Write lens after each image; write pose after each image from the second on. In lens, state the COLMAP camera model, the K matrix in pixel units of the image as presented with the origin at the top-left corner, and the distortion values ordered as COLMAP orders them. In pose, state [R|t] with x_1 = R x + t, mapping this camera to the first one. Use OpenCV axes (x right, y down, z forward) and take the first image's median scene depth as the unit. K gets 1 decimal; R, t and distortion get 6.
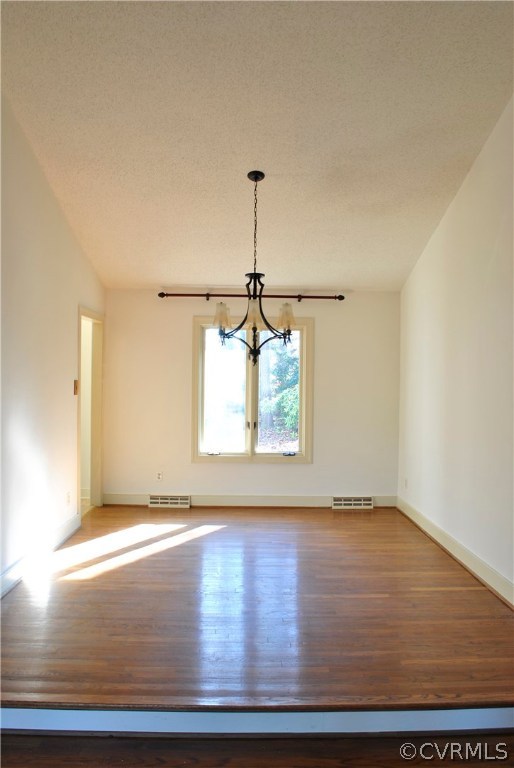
lens RADIAL K [[611.4, 0, 257.4], [0, 611.4, 375.0], [0, 0, 1]] dist [-0.079001, 0.000643]
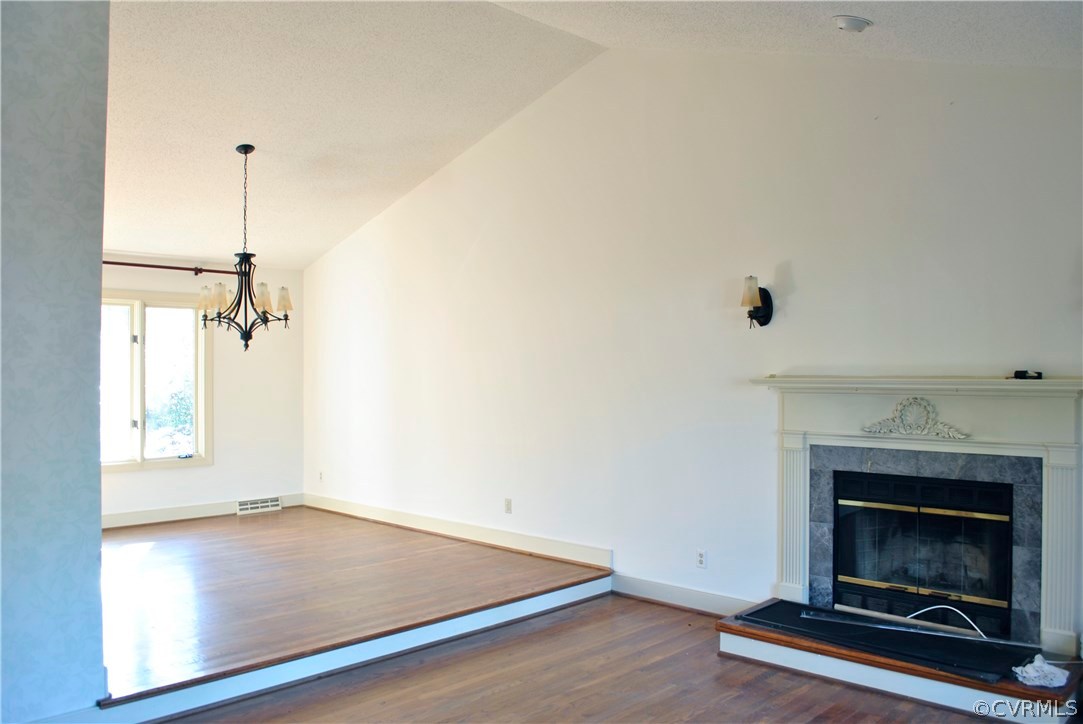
lens RADIAL K [[862.2, 0, 541.5], [0, 862.2, 362.0], [0, 0, 1]] dist [-0.079001, 0.000643]
pose [[0.707524, -0.003141, 0.706682, -0.435200], [0.007277, 0.999969, -0.002841, 0.006212], [-0.706652, 0.007152, 0.707525, -0.180048]]
